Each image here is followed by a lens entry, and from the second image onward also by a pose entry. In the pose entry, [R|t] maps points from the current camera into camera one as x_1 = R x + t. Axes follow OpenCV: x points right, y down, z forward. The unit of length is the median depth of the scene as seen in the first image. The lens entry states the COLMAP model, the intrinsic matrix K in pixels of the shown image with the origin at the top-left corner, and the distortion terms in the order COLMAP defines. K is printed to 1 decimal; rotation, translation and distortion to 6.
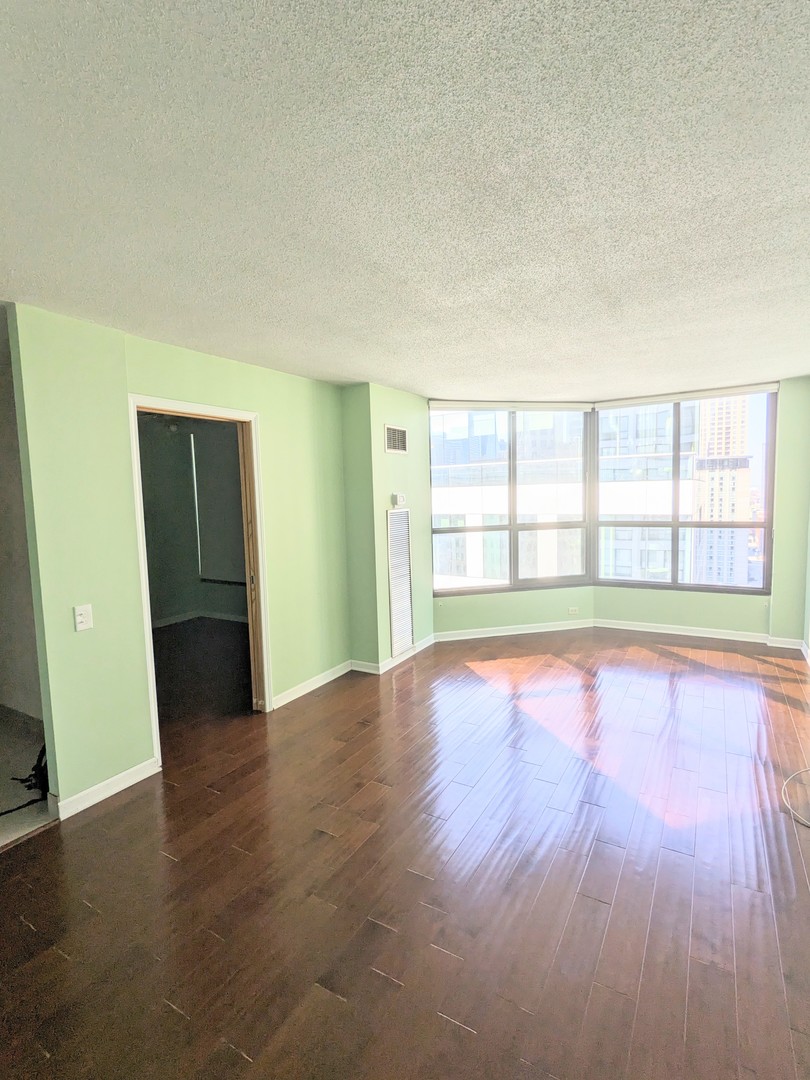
lens RADIAL K [[515.9, 0, 404.8], [0, 515.9, 536.5], [0, 0, 1]] dist [-0.005237, -0.000026]
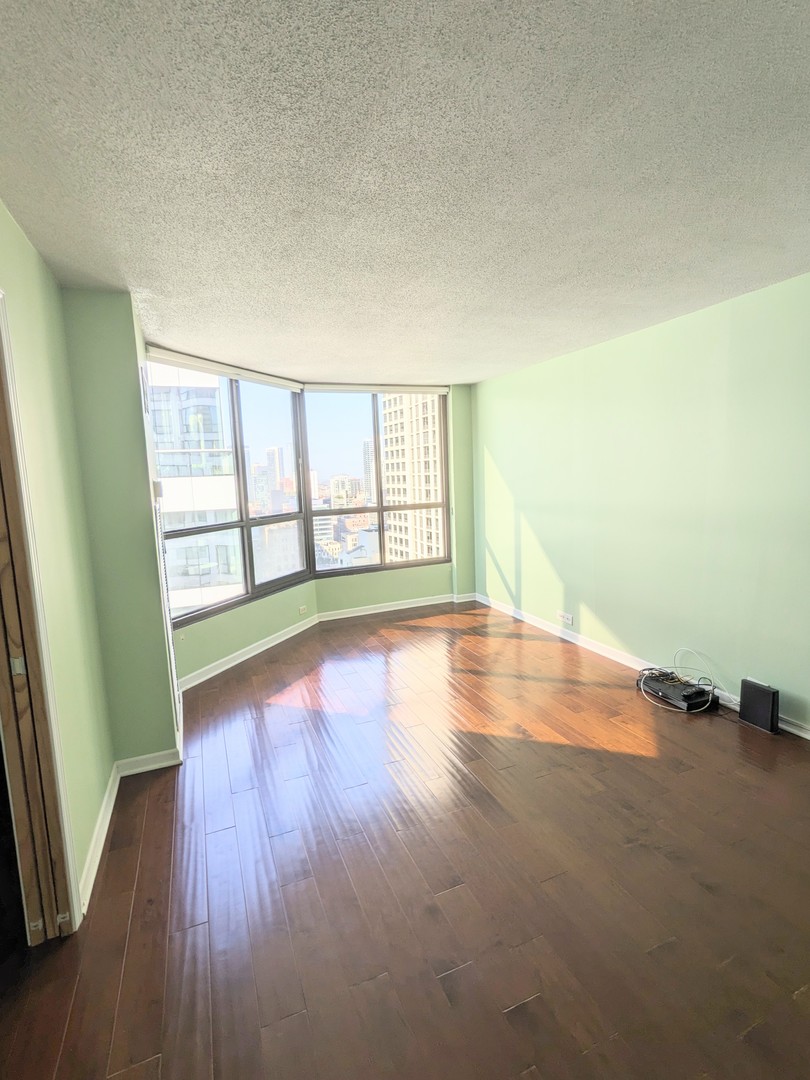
lens RADIAL K [[515.9, 0, 405.7], [0, 515.9, 540.5], [0, 0, 1]] dist [-0.005237, -0.000026]
pose [[0.600616, -0.100475, 0.793199, -0.291182], [0.092481, 0.994144, 0.055901, -0.013275], [-0.794171, 0.039781, 0.606391, 0.307107]]
